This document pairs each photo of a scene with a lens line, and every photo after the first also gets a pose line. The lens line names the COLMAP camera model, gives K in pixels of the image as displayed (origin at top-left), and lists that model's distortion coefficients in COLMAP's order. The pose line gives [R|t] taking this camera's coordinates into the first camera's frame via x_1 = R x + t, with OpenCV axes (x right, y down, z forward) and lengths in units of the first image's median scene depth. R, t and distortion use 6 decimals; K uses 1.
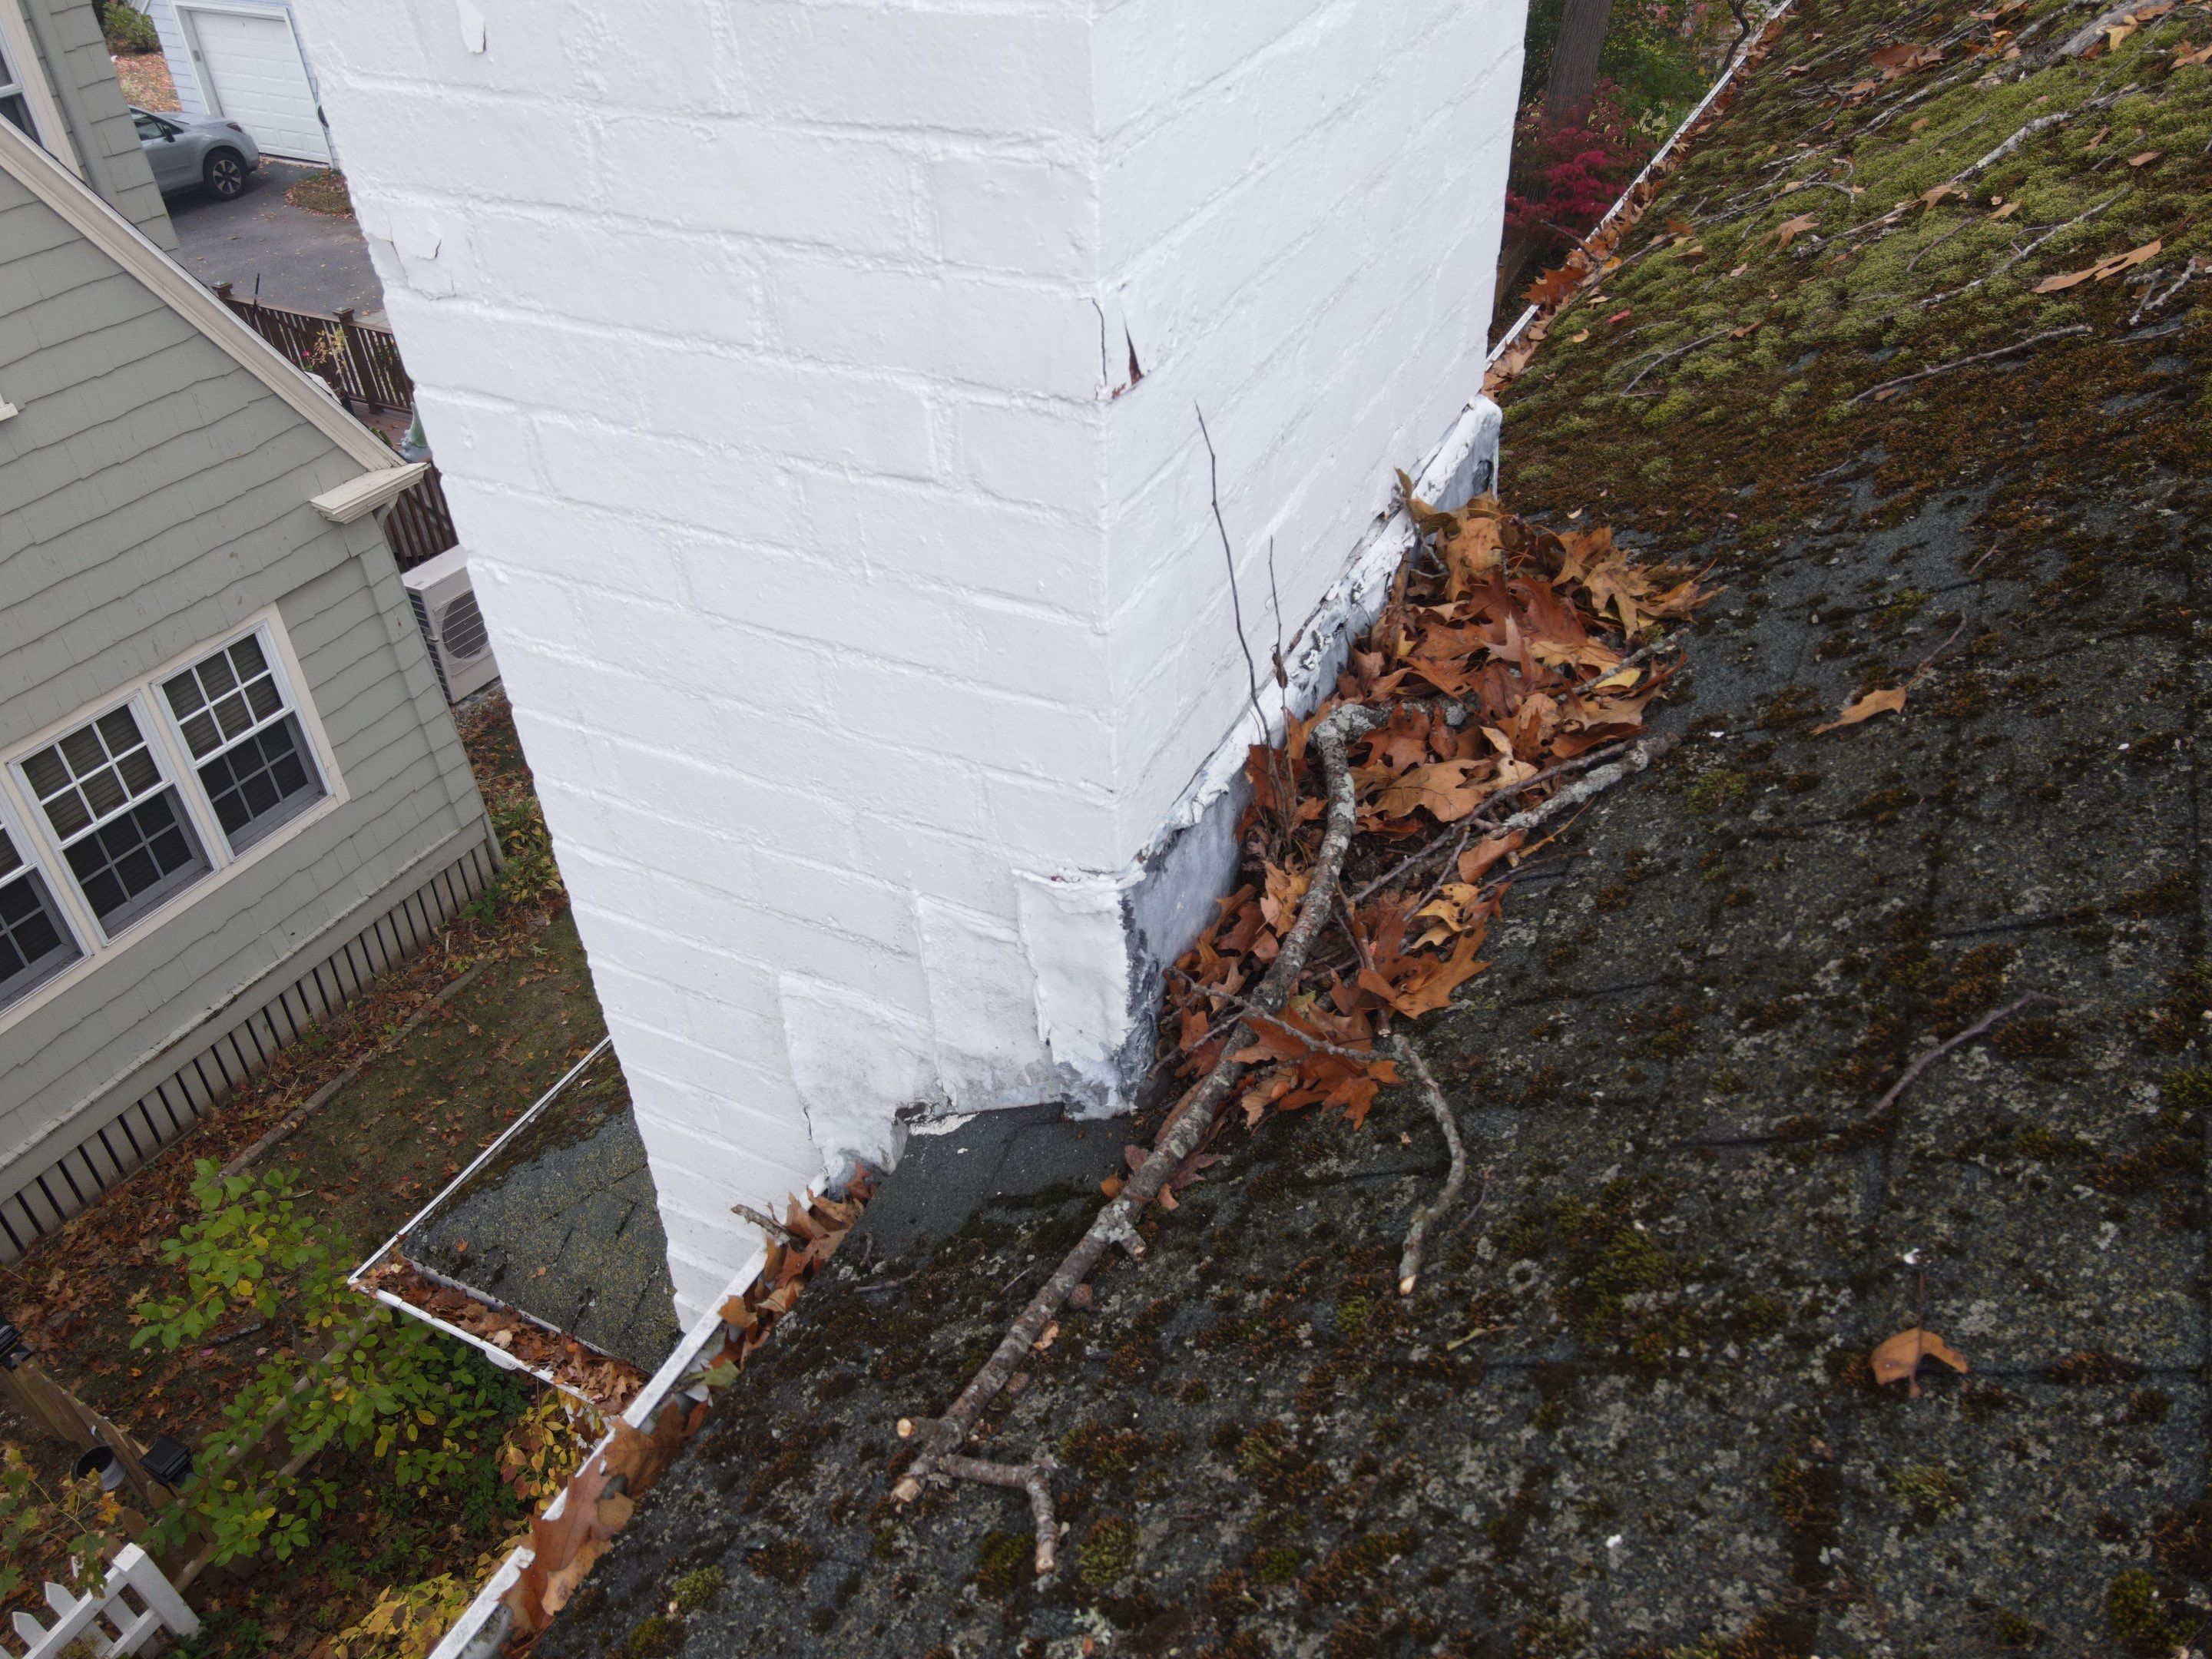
lens RADIAL K [[1630.7, 0, 1107.0], [0, 1630.7, 840.2], [0, 0, 1]] dist [0.009485, 0.009749]
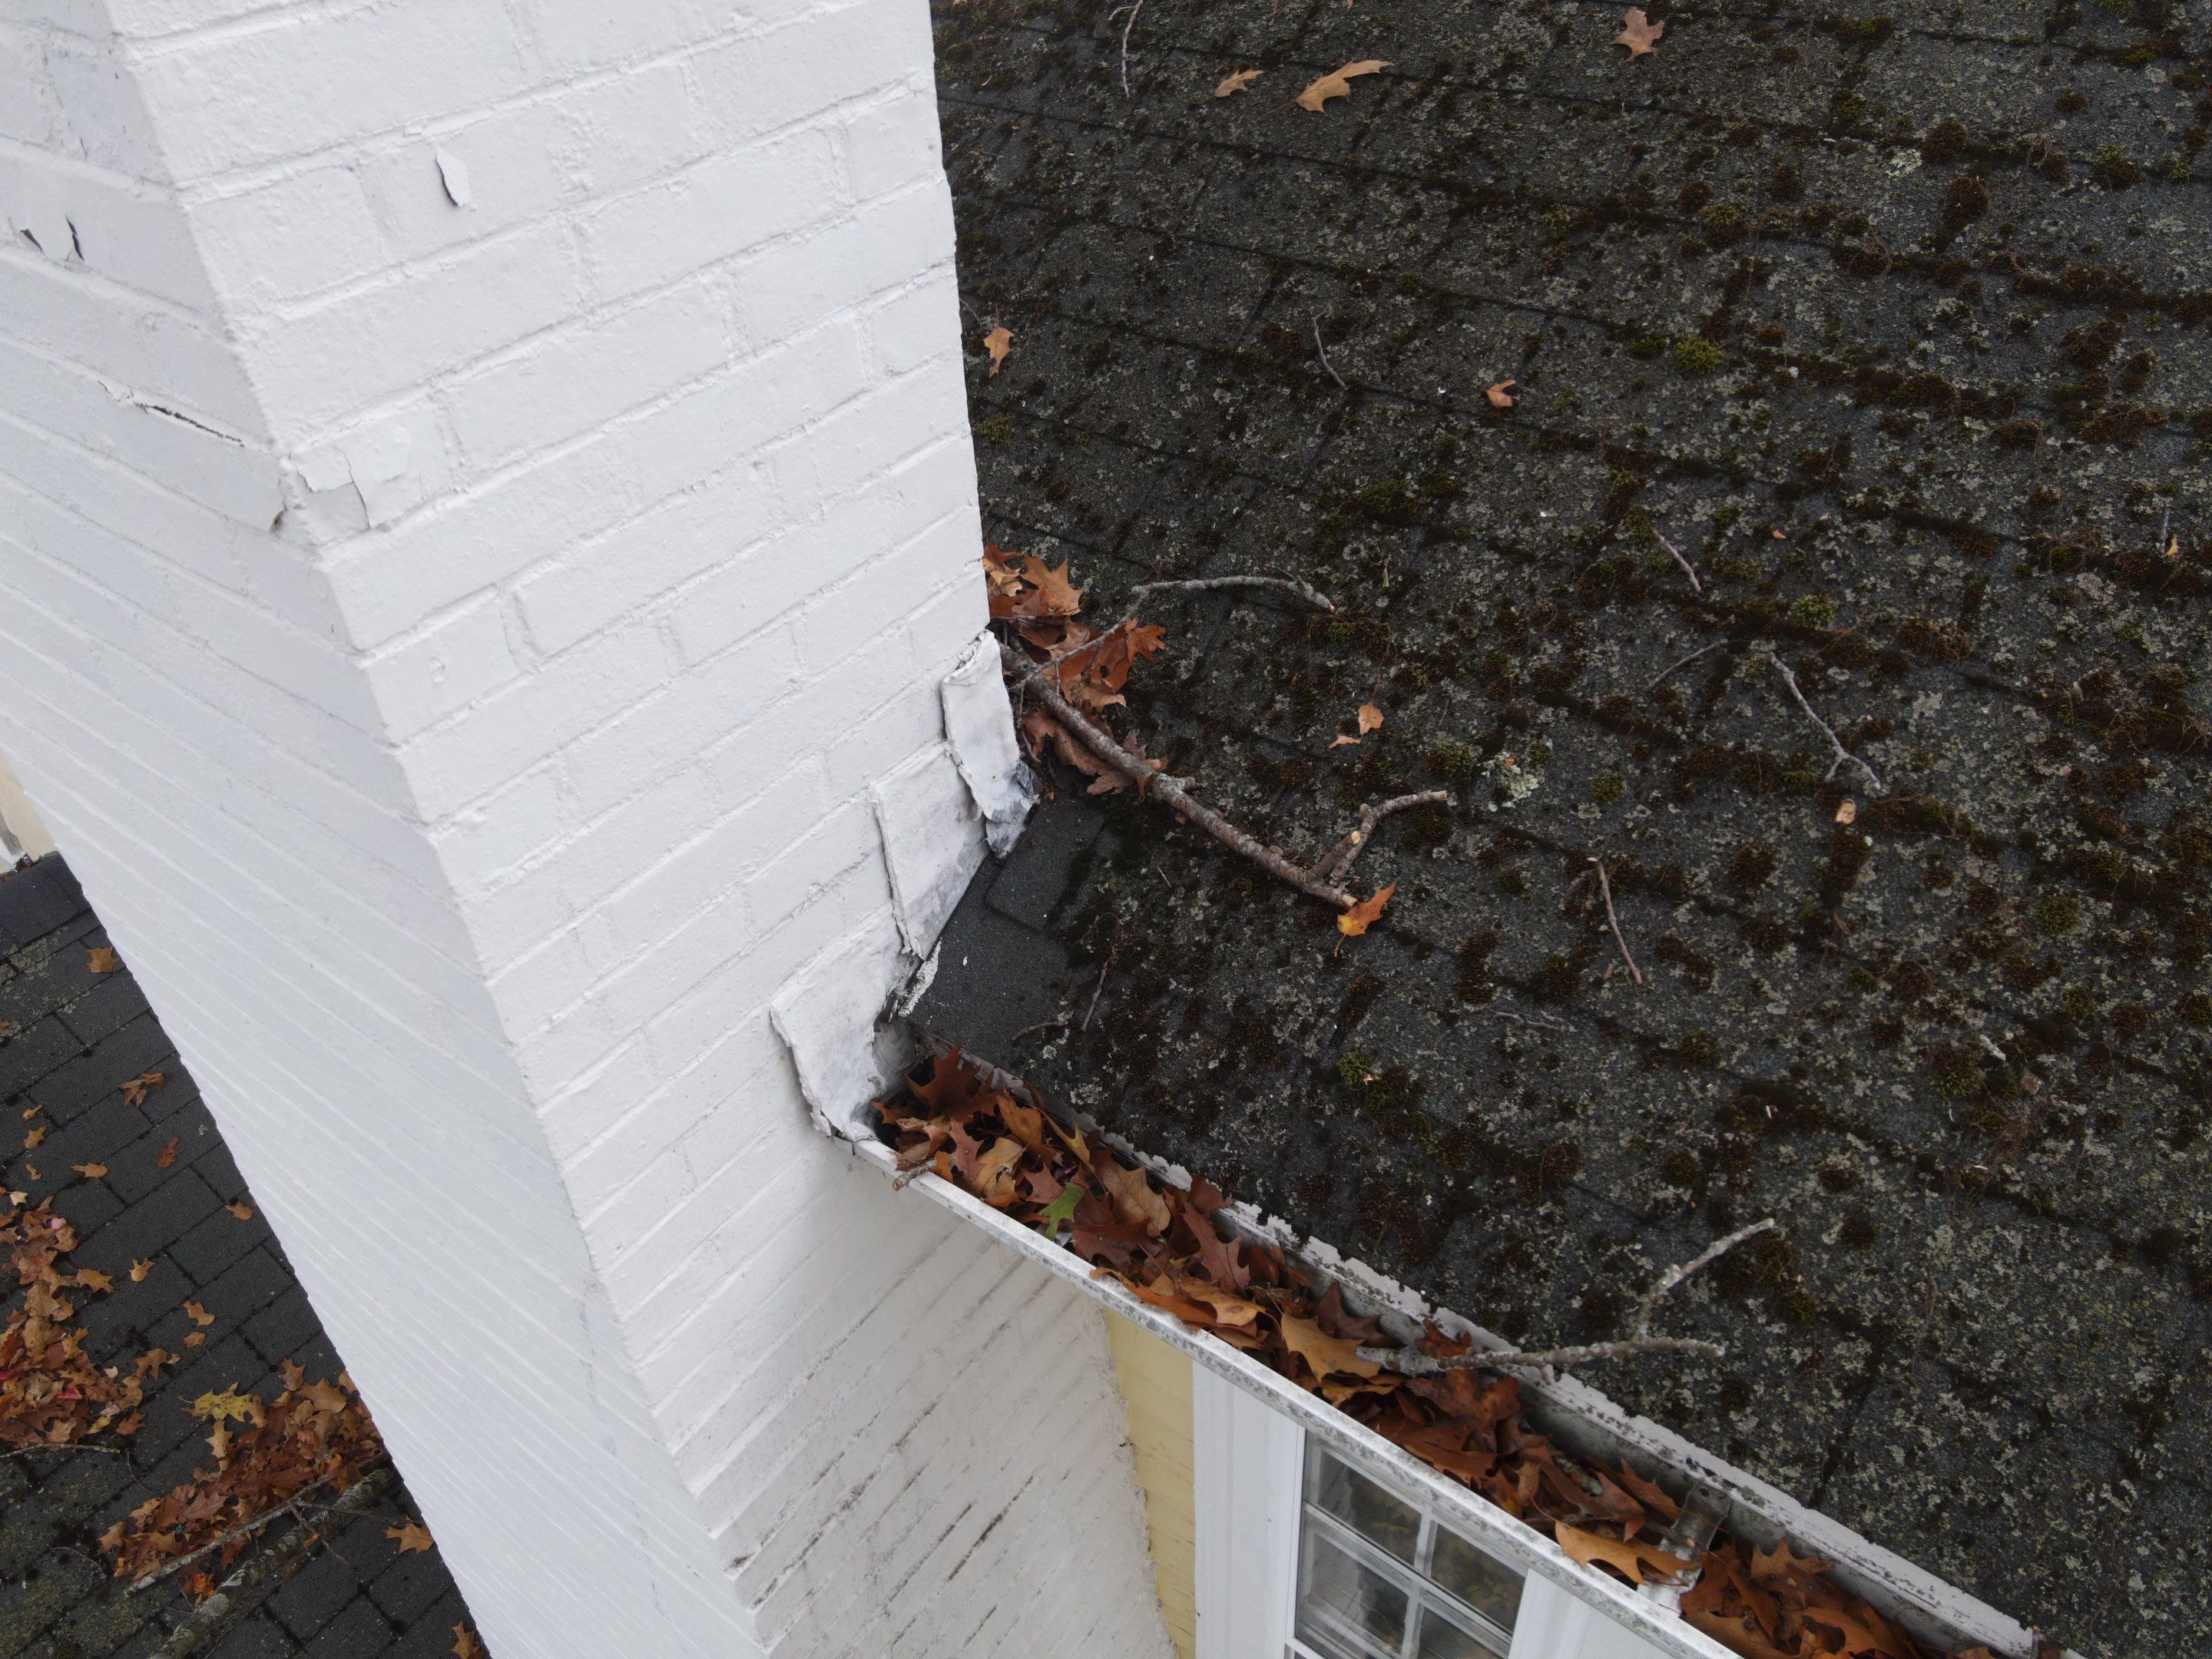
lens RADIAL K [[1630.7, 0, 1095.2], [0, 1630.7, 839.4], [0, 0, 1]] dist [0.009485, 0.009749]
pose [[0.176804, -0.593709, 0.785016, -1.312182], [0.631150, 0.680397, 0.372437, -0.351428], [-0.755242, 0.429615, 0.495016, 0.400364]]
